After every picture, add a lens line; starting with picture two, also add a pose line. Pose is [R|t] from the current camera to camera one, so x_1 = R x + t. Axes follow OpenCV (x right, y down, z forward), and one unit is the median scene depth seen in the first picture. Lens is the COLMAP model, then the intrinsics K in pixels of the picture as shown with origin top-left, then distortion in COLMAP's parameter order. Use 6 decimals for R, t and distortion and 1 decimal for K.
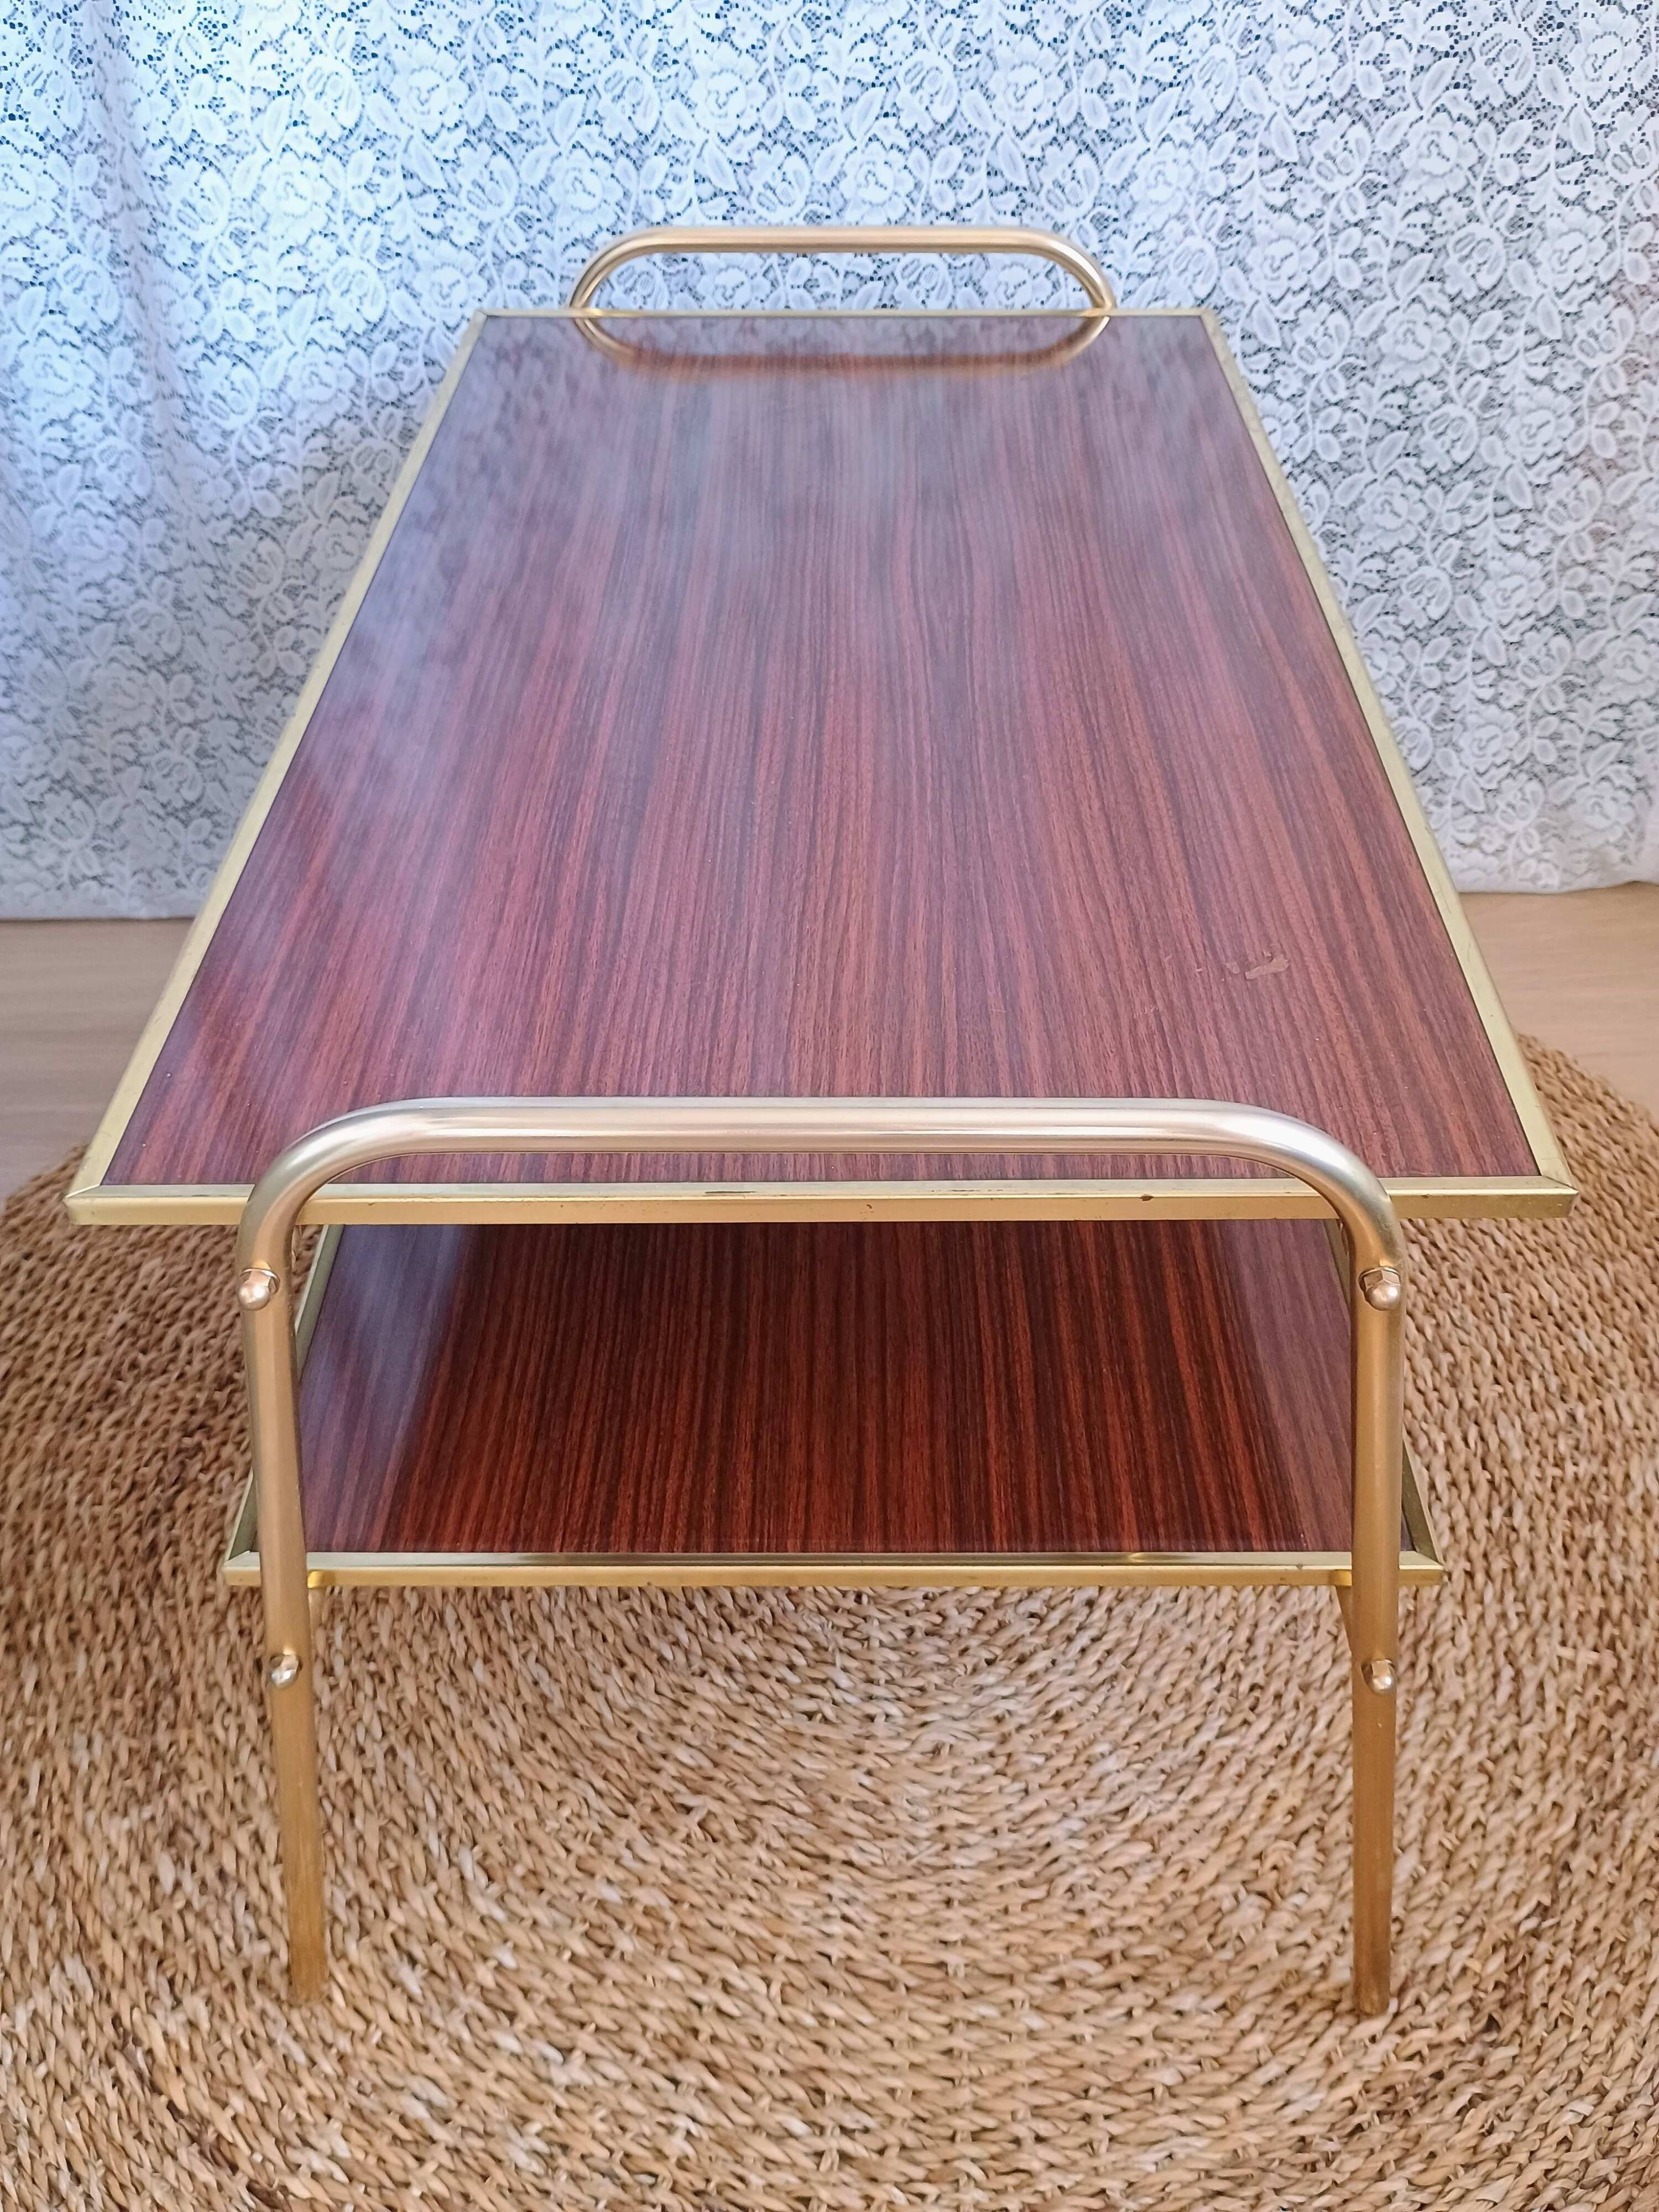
lens RADIAL K [[1845.0, 0, 806.6], [0, 1845.0, 1075.2], [0, 0, 1]] dist [0.043726, -0.066877]
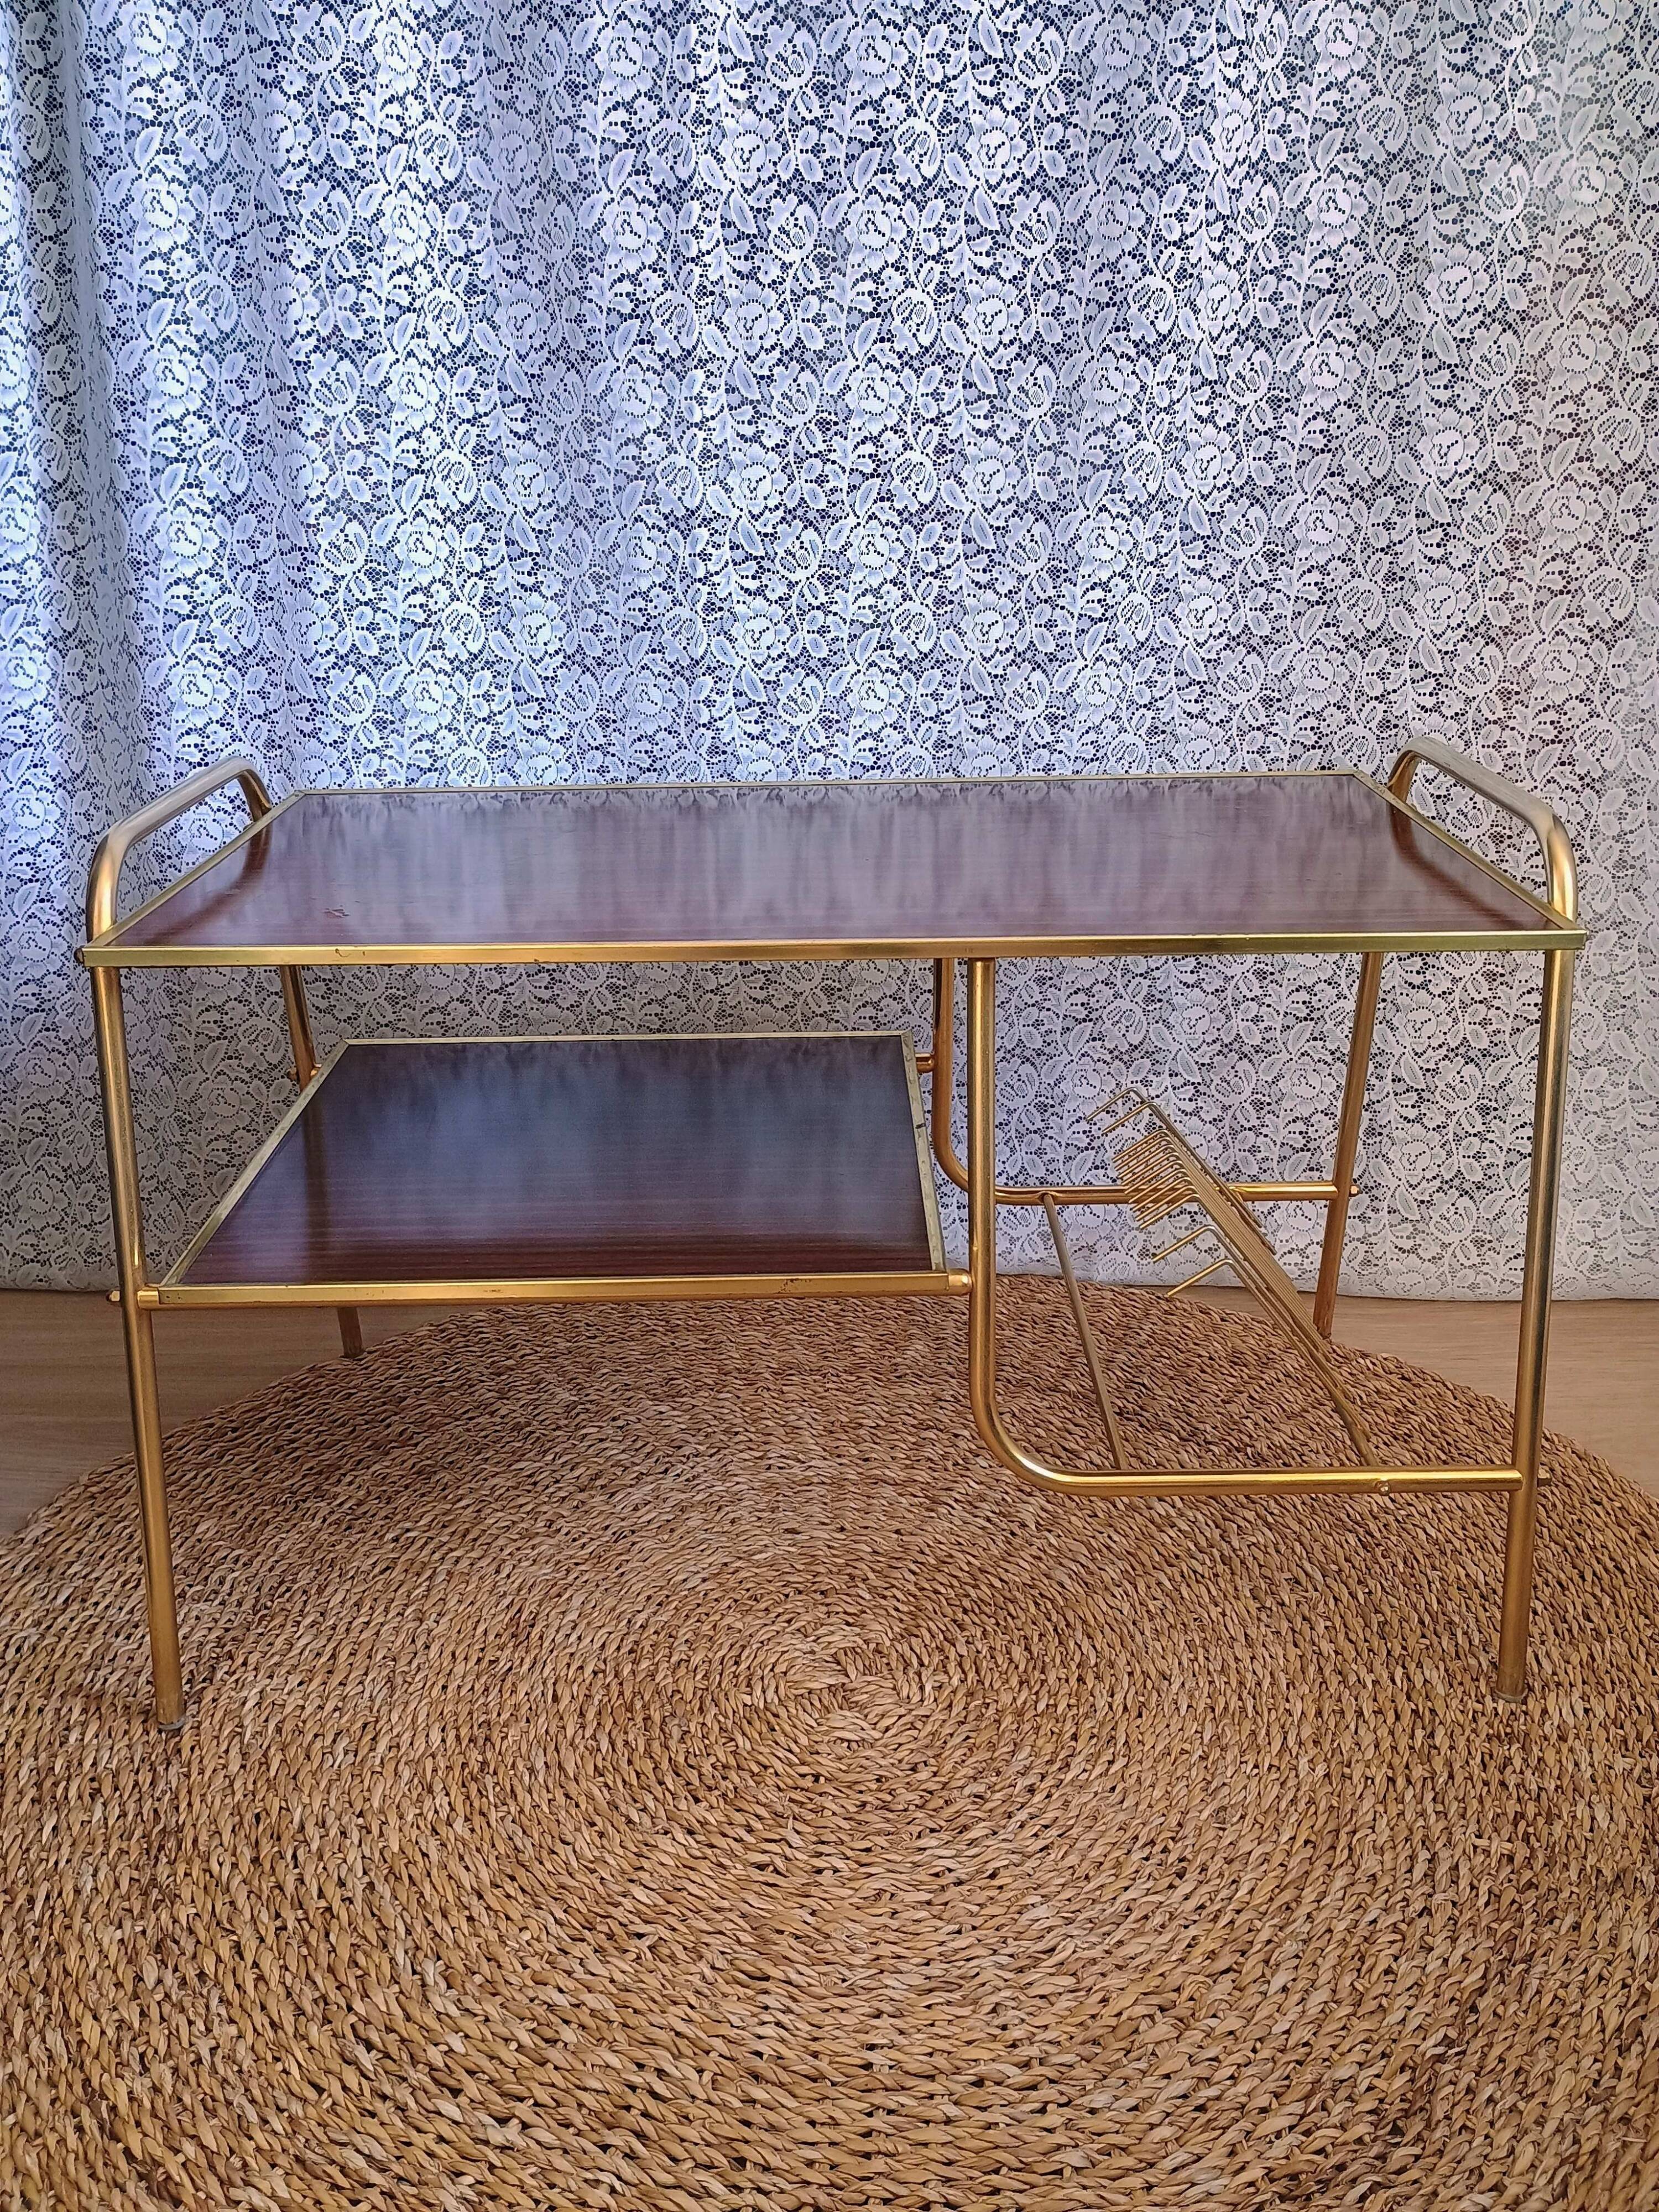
lens RADIAL K [[1845.0, 0, 823.2], [0, 1845.0, 1128.7], [0, 0, 1]] dist [0.043726, -0.066877]
pose [[0.998998, 0.014793, -0.042230, 0.076275], [-0.027761, 0.945076, -0.325670, 0.290861], [0.035093, 0.326516, 0.944540, -0.148527]]
